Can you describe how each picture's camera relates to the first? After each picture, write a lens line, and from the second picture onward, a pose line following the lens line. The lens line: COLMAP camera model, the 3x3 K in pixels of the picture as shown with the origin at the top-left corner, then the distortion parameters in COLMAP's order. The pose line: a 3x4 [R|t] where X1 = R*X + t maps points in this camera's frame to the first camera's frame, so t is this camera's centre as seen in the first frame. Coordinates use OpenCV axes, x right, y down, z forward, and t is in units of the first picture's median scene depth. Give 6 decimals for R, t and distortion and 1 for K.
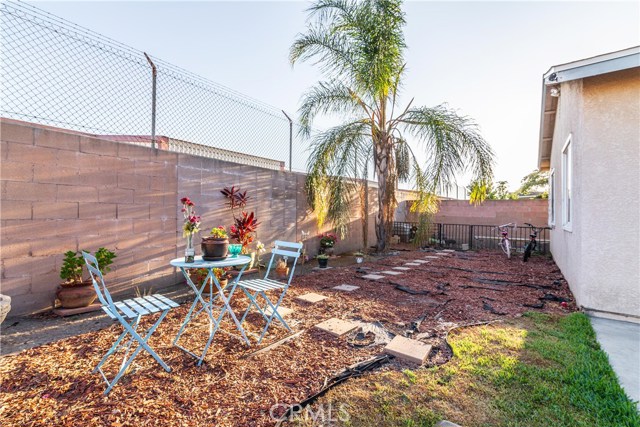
lens RADIAL K [[296.6, 0, 320.3], [0, 296.6, 214.9], [0, 0, 1]] dist [-0.009739, 0.000424]
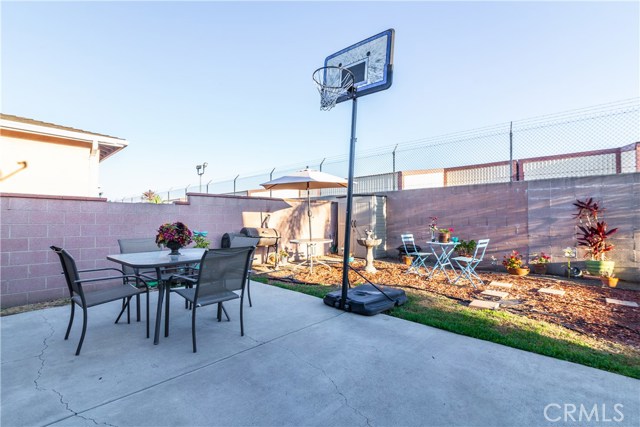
lens RADIAL K [[296.6, 0, 320.4], [0, 296.6, 217.1], [0, 0, 1]] dist [-0.009739, 0.000424]
pose [[-0.088781, -0.022825, -0.995790, 1.120955], [0.004534, 0.999718, -0.023319, -0.004065], [0.996041, -0.006585, -0.088652, 0.123924]]
